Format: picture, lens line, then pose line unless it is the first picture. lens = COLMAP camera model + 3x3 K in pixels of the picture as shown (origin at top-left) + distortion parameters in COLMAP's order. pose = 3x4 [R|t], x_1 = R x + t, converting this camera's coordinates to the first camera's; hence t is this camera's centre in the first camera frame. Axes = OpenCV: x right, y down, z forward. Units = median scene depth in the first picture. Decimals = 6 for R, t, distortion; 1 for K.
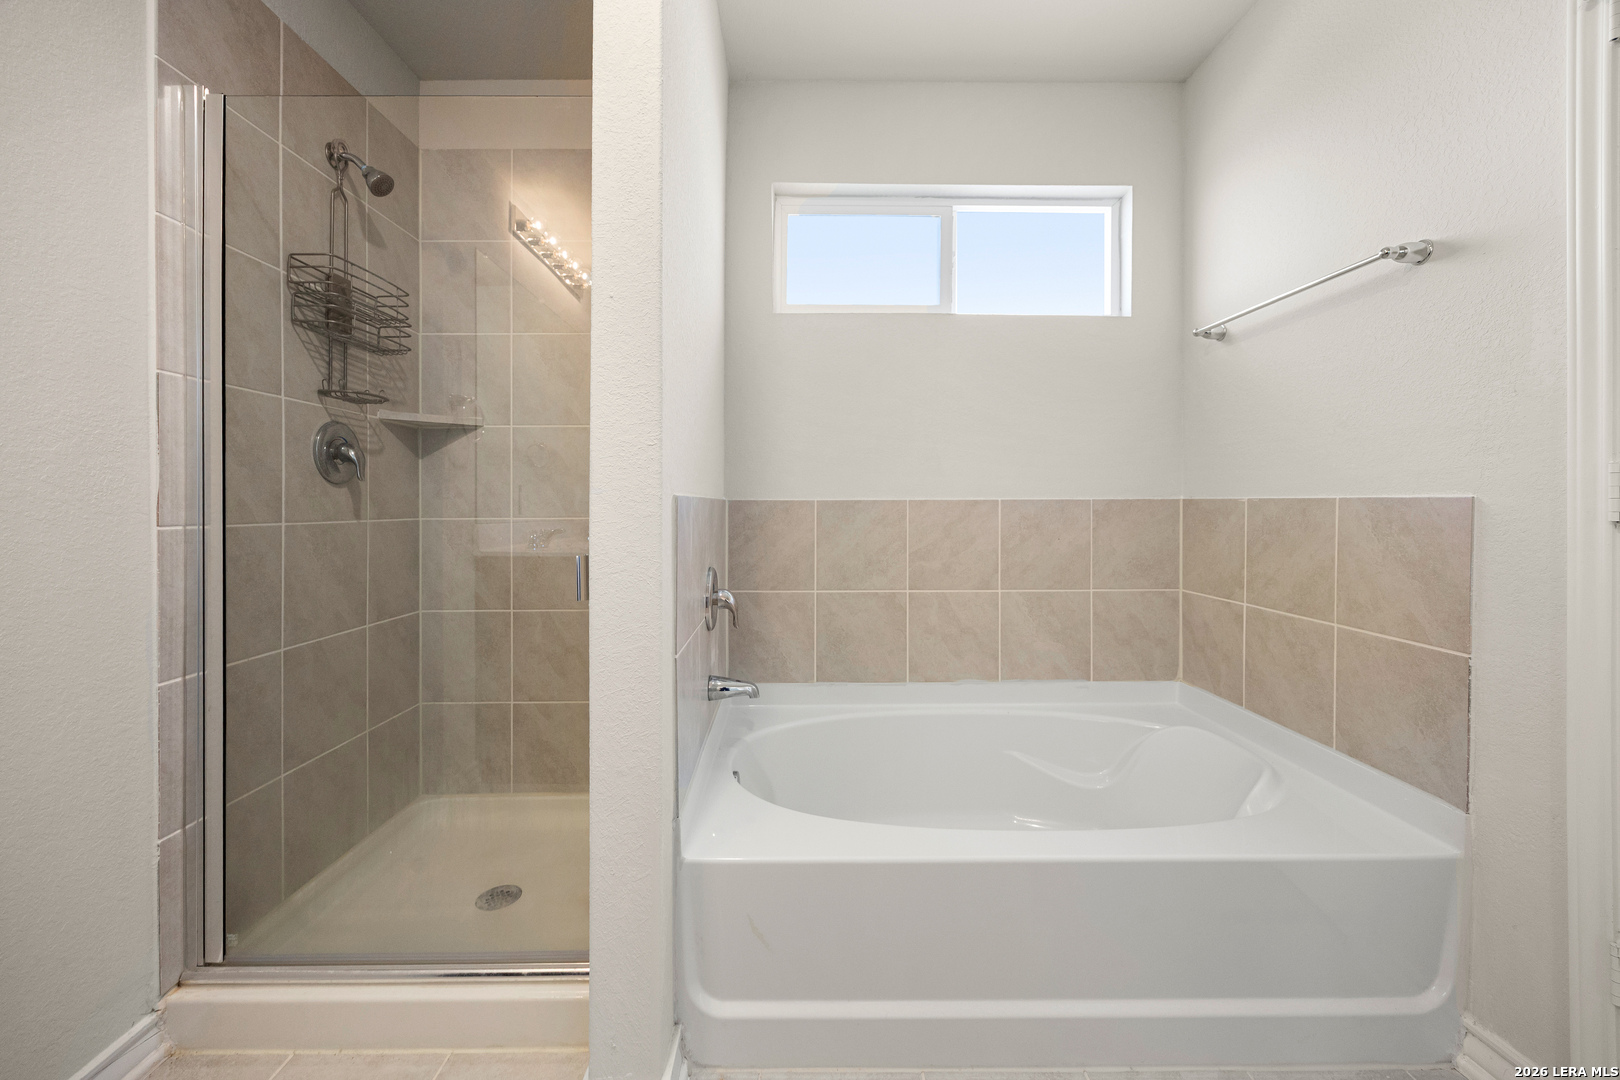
lens RADIAL K [[614.2, 0, 799.5], [0, 614.2, 506.8], [0, 0, 1]] dist [0.000453, -0.000091]
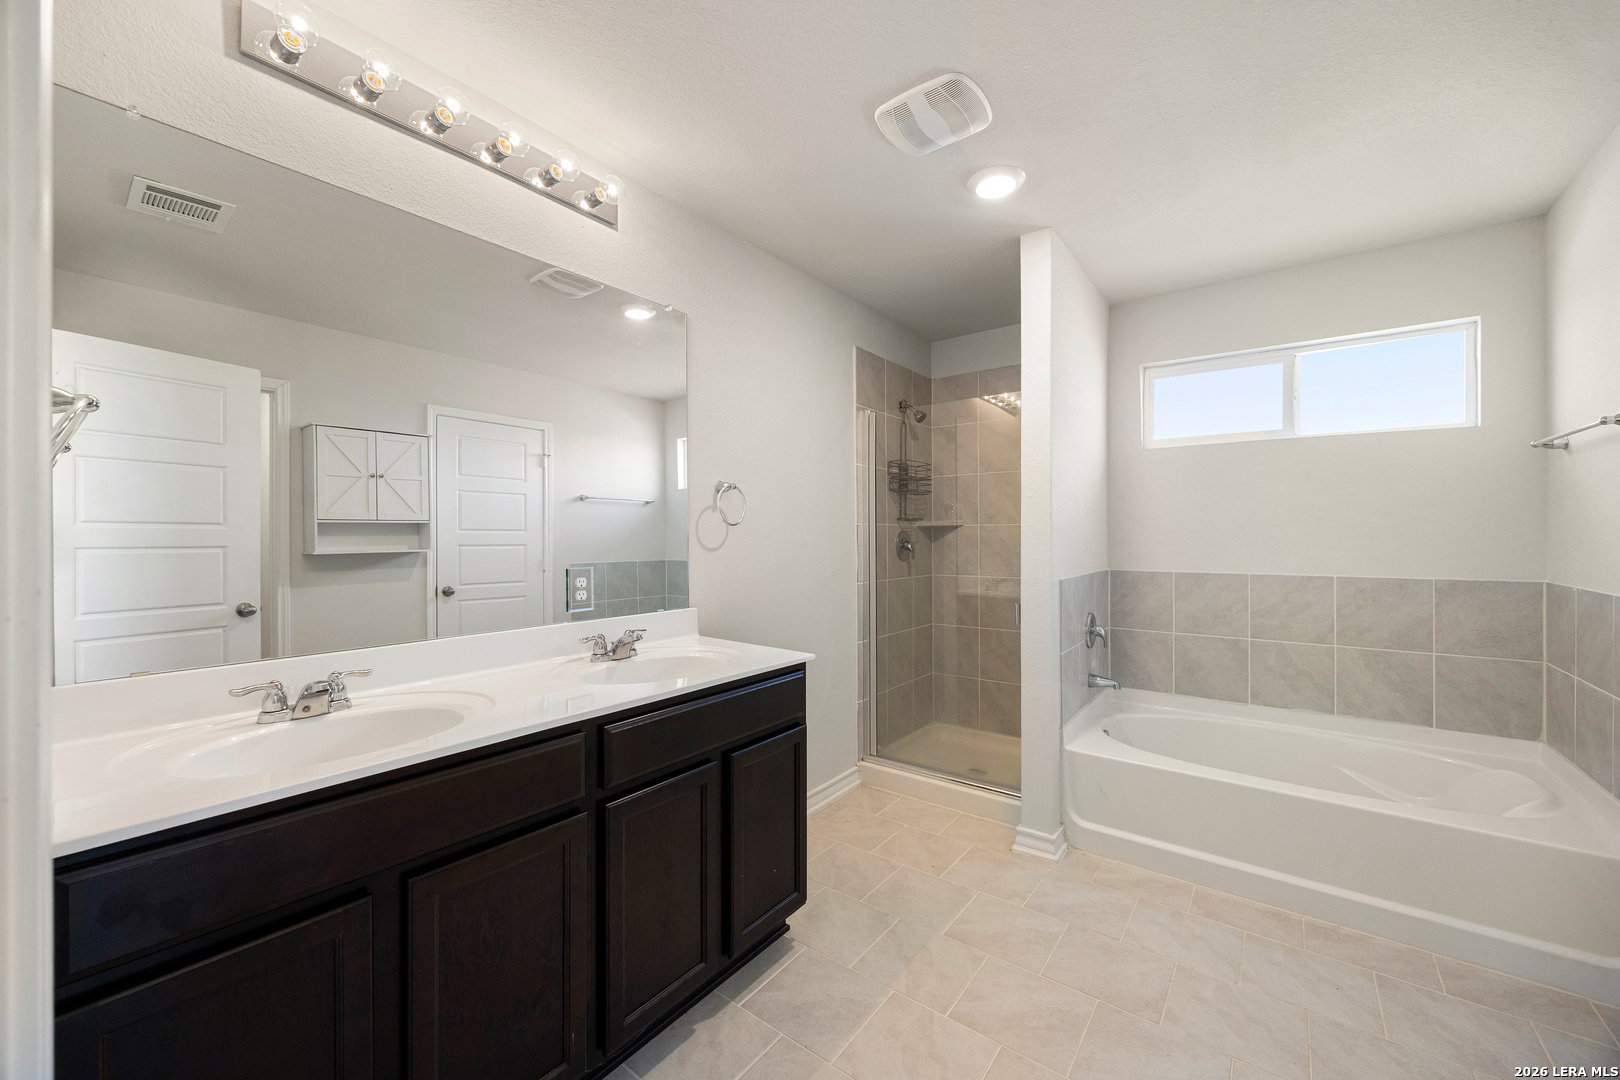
lens RADIAL K [[614.2, 0, 803.0], [0, 614.2, 536.2], [0, 0, 1]] dist [0.000453, -0.000091]
pose [[0.777148, -0.003173, -0.629310, 0.270717], [0.004238, 0.999991, 0.000193, -0.104184], [0.629304, -0.002817, 0.777154, -0.743212]]
